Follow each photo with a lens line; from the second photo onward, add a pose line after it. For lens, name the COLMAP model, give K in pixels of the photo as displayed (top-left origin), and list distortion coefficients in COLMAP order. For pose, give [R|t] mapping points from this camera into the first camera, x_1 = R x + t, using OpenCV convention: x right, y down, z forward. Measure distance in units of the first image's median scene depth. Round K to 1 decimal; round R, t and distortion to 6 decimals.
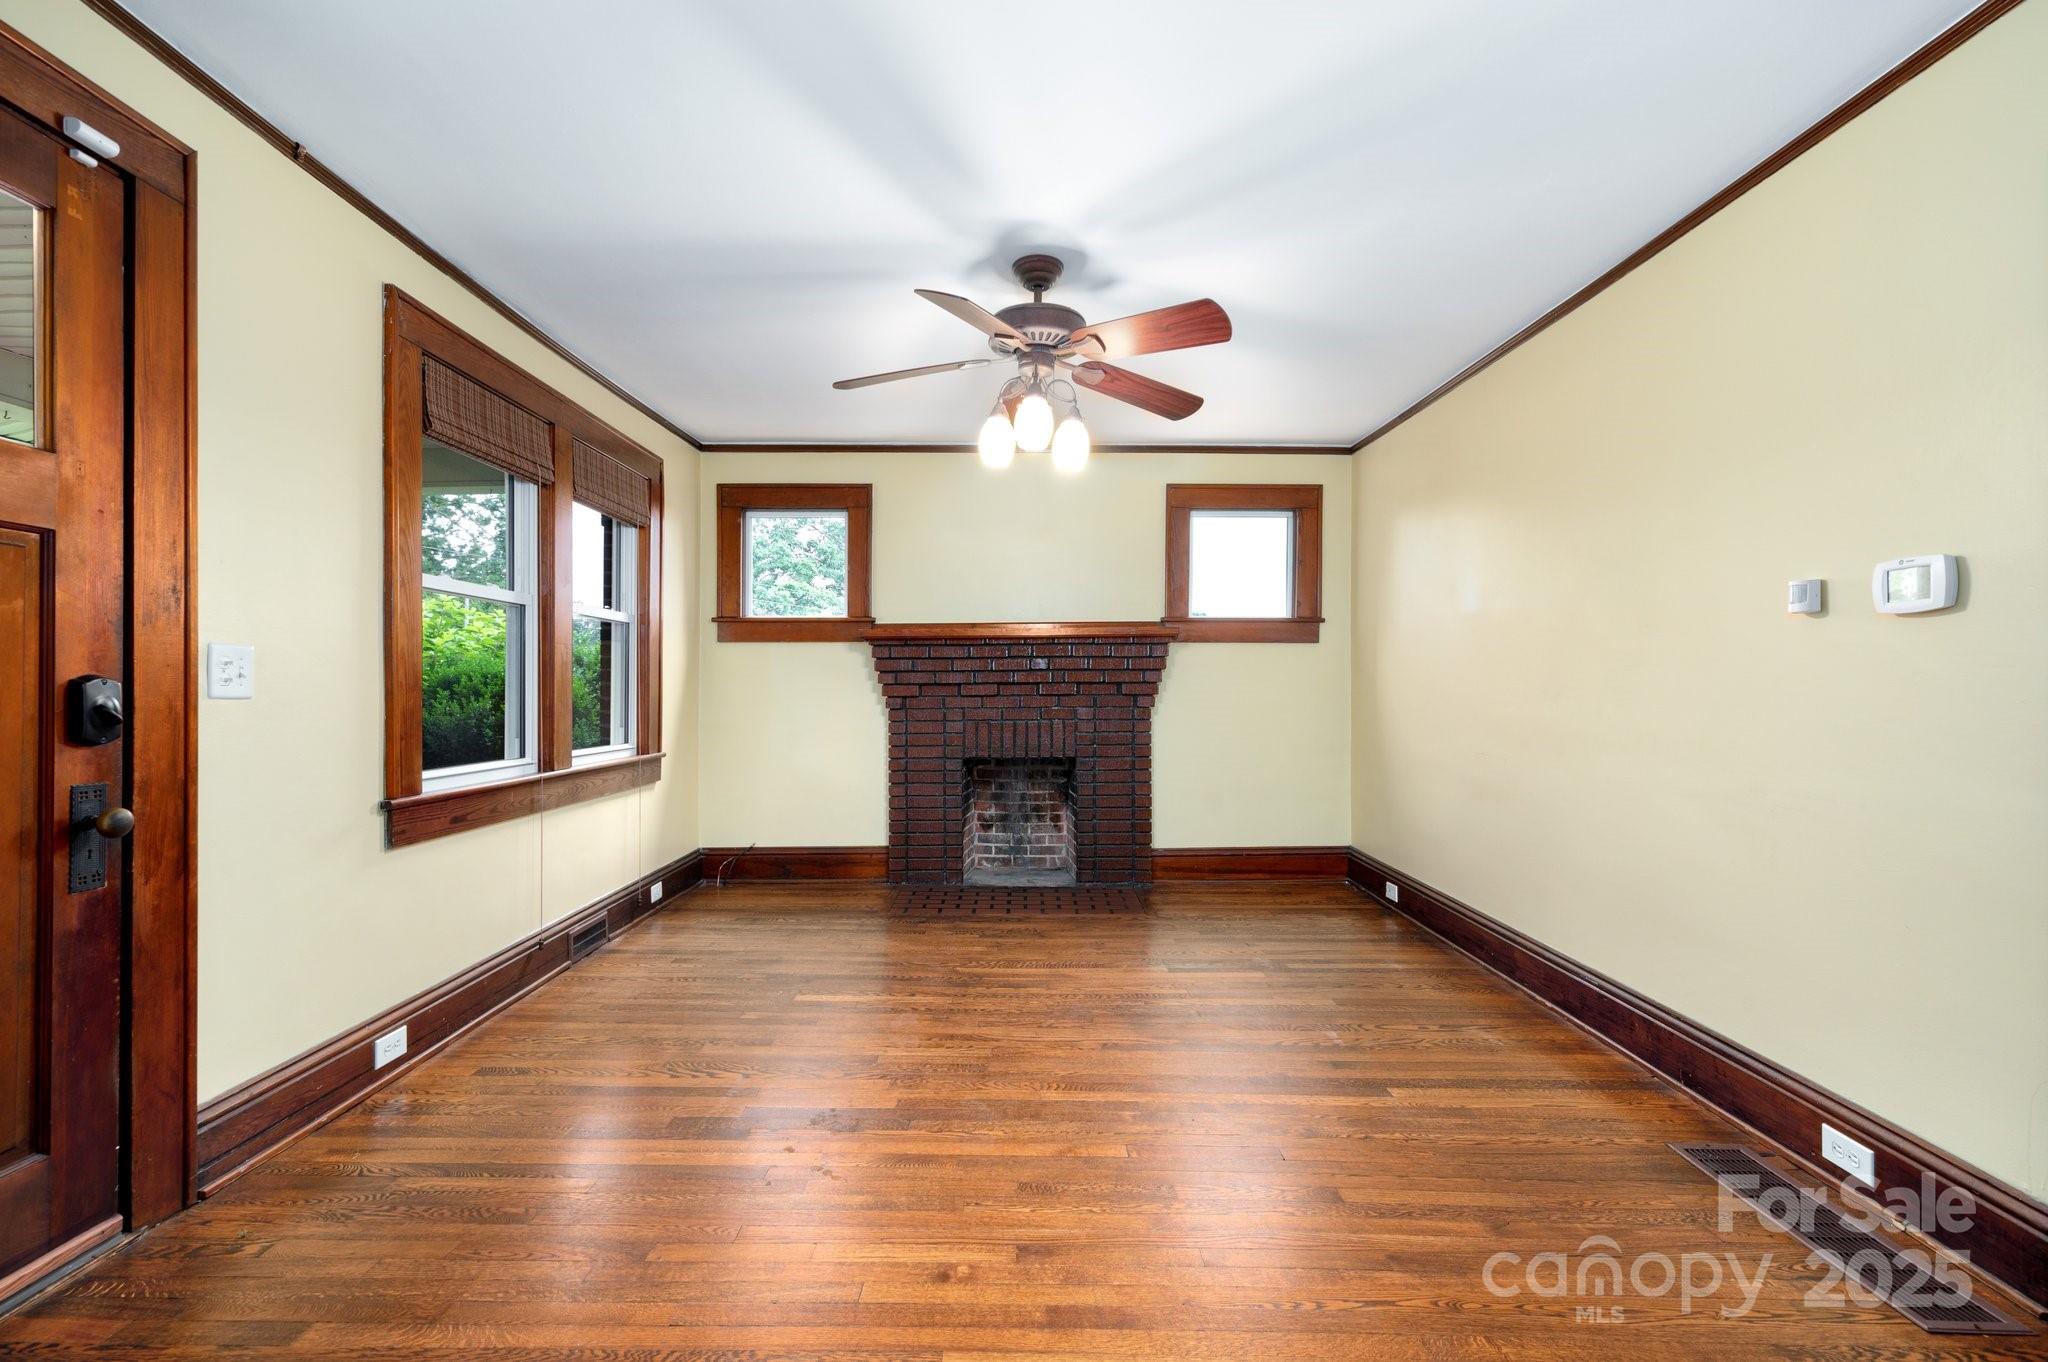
lens RADIAL K [[866.3, 0, 1024.0], [0, 866.3, 681.0], [0, 0, 1]] dist [-0.000138, 0.000097]
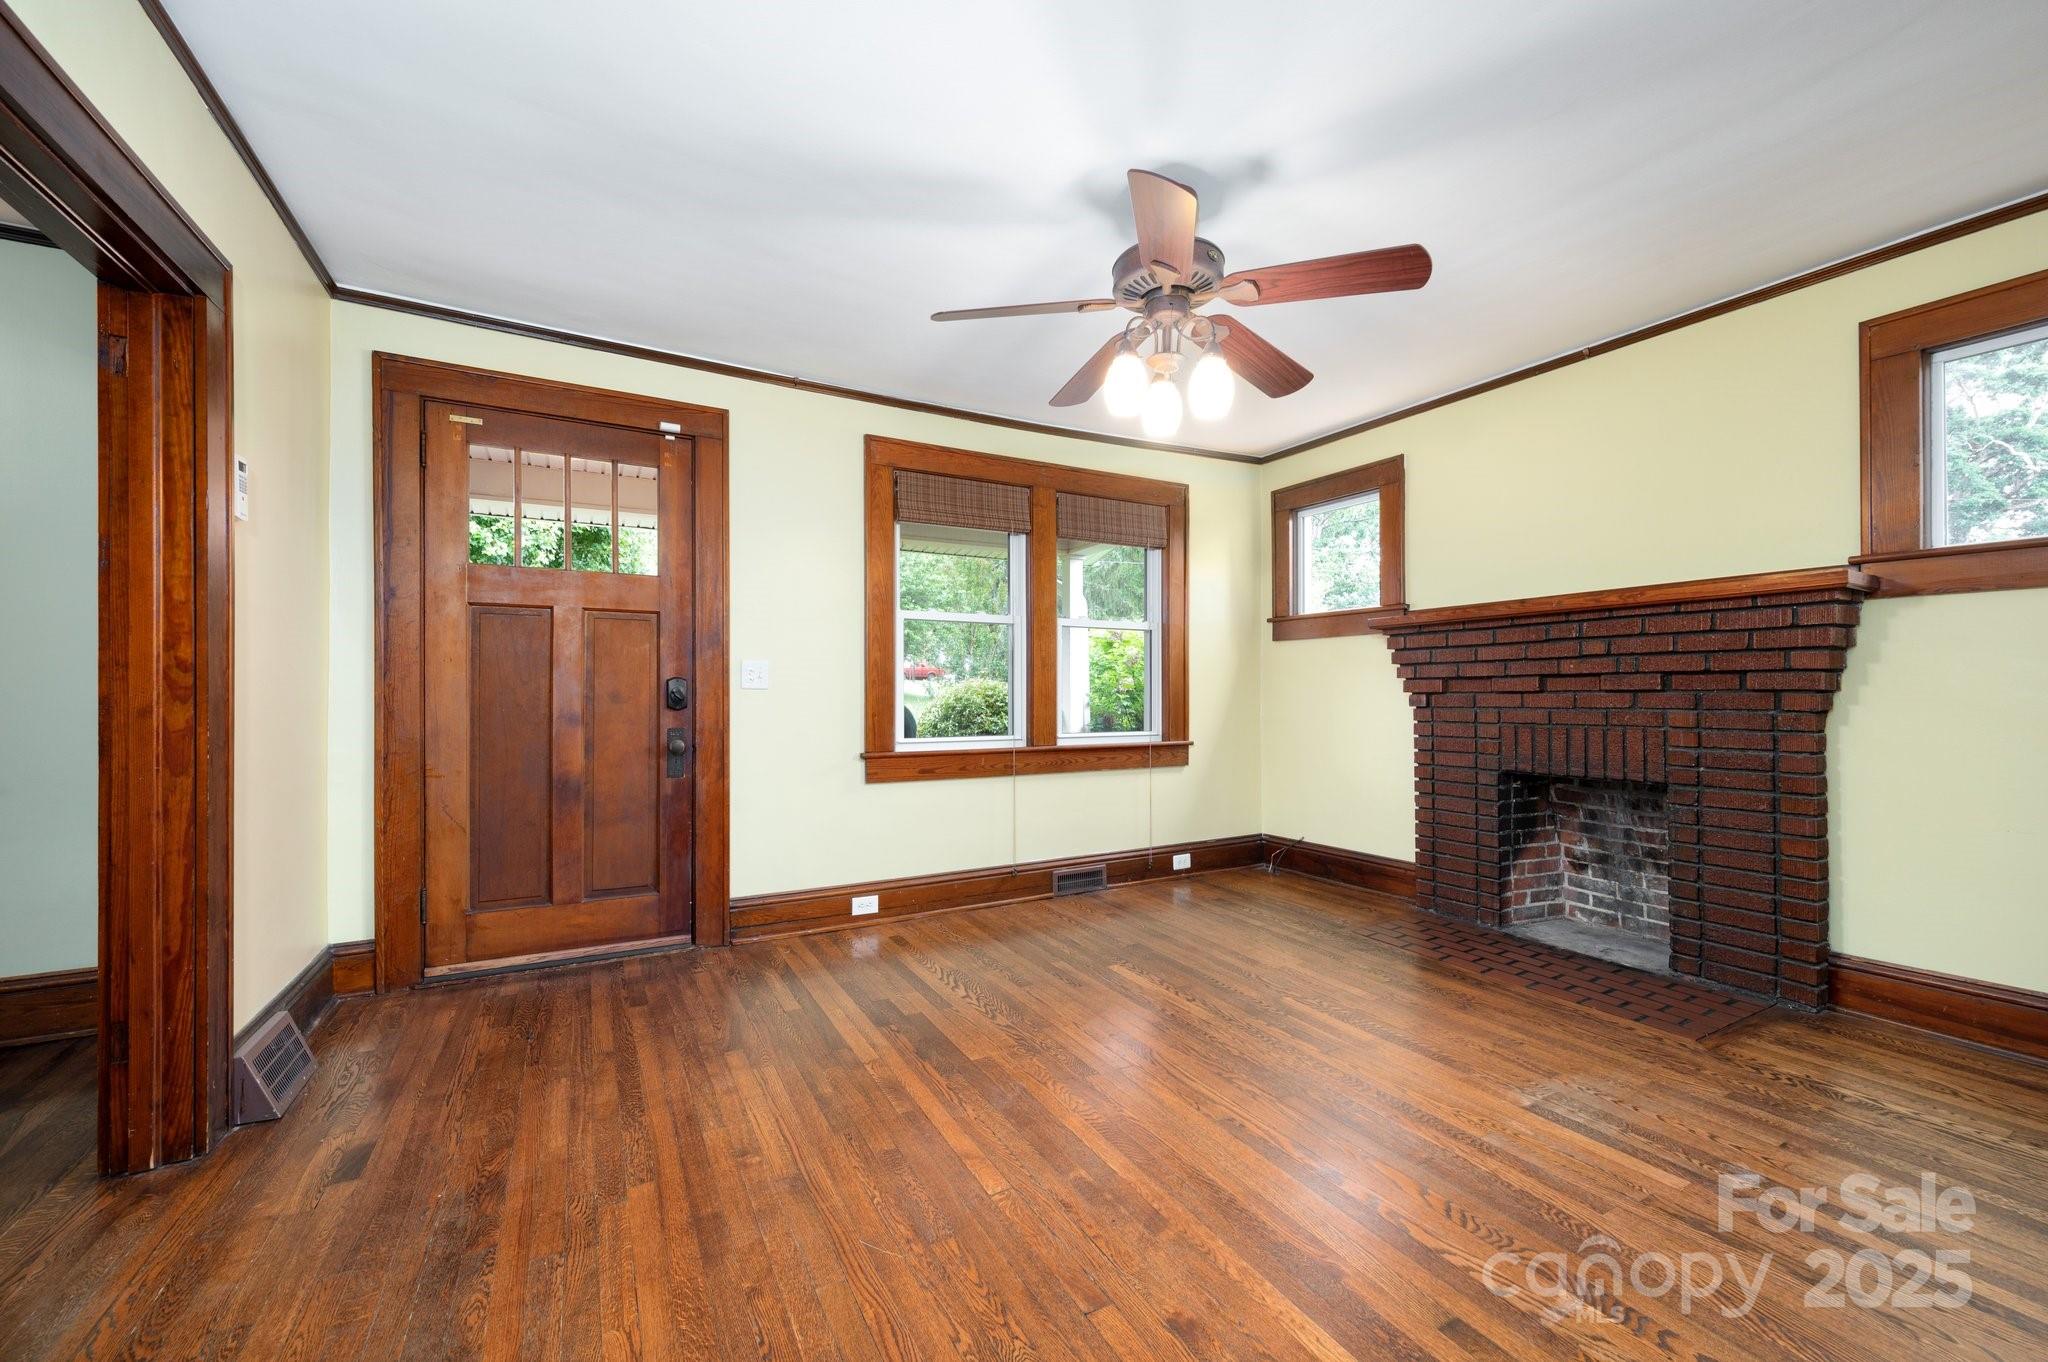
lens RADIAL K [[808.1, 0, 1024.0], [0, 808.1, 681.0], [0, 0, 1]] dist [-0.001524, -0.000145]
pose [[0.490424, -0.010900, -0.871416, 0.364355], [0.008793, 0.999933, -0.007558, 0.008849], [0.871440, -0.003955, 0.490487, 0.258547]]
